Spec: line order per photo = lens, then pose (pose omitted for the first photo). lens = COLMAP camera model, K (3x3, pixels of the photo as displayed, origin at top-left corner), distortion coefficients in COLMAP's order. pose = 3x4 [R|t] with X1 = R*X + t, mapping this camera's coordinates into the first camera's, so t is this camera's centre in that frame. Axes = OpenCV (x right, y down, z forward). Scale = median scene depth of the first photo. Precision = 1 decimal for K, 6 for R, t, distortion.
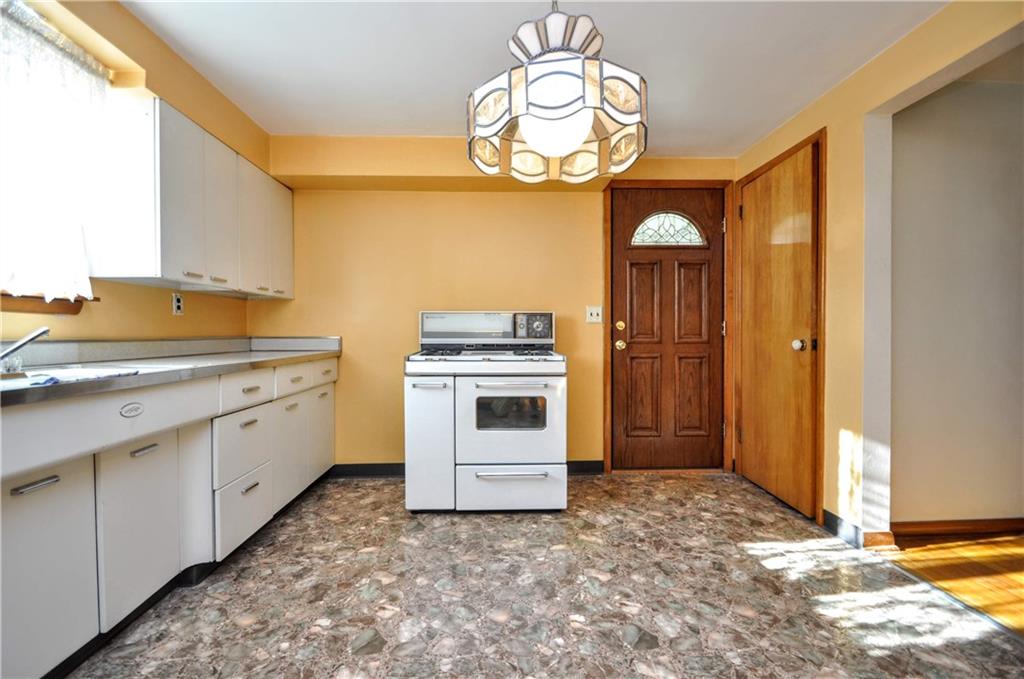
lens RADIAL K [[453.0, 0, 505.8], [0, 453.0, 340.6], [0, 0, 1]] dist [0.009262, -0.014005]
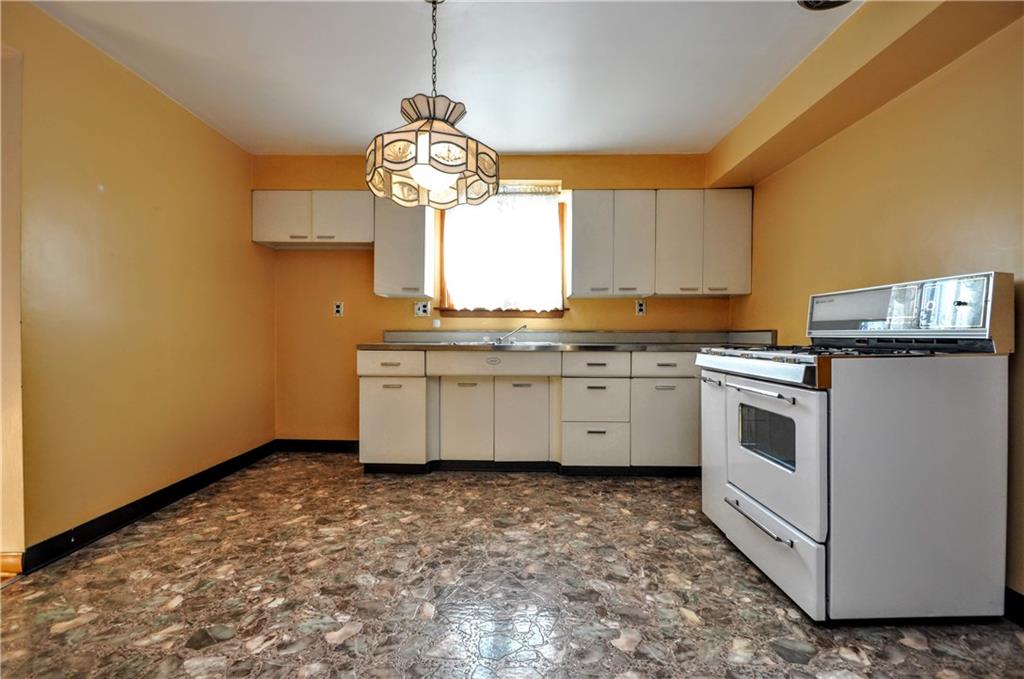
lens RADIAL K [[453.0, 0, 505.8], [0, 453.0, 340.6], [0, 0, 1]] dist [0.009262, -0.014005]
pose [[-0.058325, 0.009652, -0.998251, 0.733354], [-0.019632, 0.999749, 0.010814, 0.017184], [0.998105, 0.020228, -0.058121, 0.643087]]
